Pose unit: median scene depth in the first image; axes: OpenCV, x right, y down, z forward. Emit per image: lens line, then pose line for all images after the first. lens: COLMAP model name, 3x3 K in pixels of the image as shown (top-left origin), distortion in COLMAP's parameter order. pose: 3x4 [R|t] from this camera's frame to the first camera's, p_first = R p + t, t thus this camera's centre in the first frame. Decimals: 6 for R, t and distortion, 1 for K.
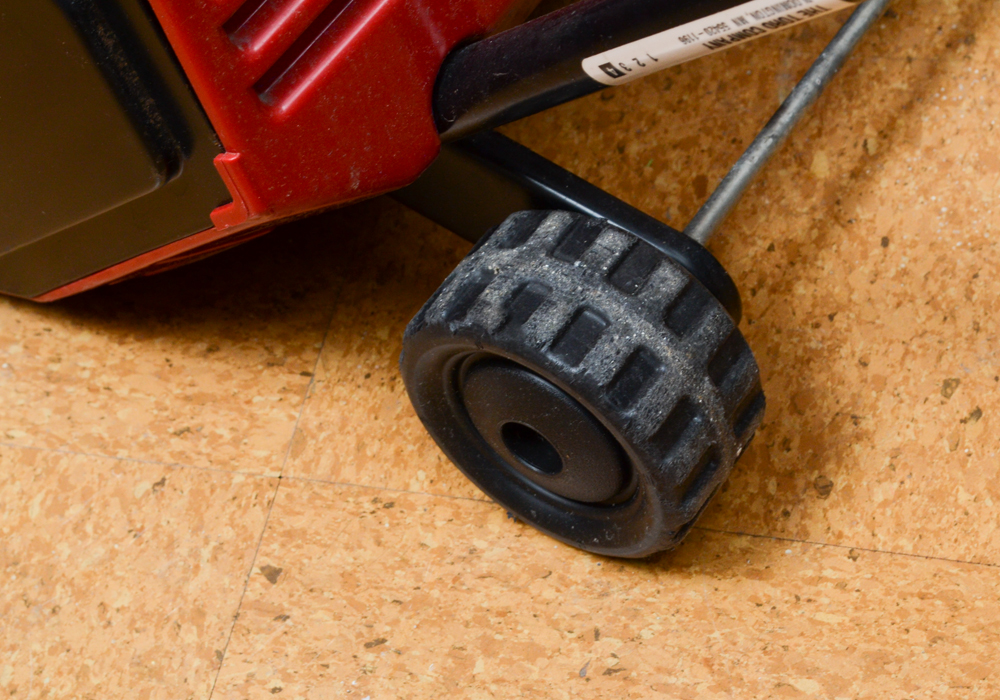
lens RADIAL K [[2618.1, 0, 502.4], [0, 2618.1, 353.0], [0, 0, 1]] dist [0.064632, 0.000000]
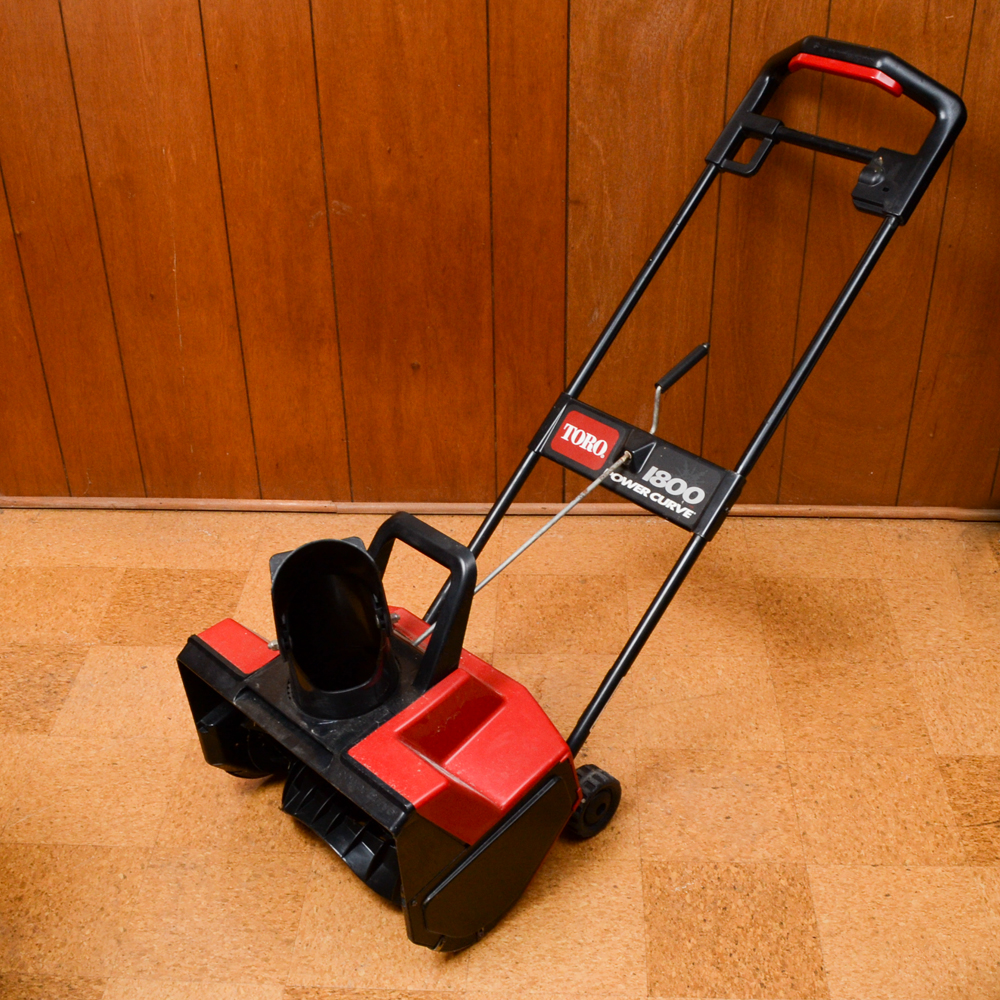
lens RADIAL K [[1376.0, 0, 497.4], [0, 1376.0, 501.2], [0, 0, 1]] dist [-0.074928, 0.000000]
pose [[0.982376, -0.009709, 0.186665, -0.521856], [0.076027, 0.933065, -0.351582, 0.333115], [-0.170757, 0.359577, 0.917358, -1.548121]]
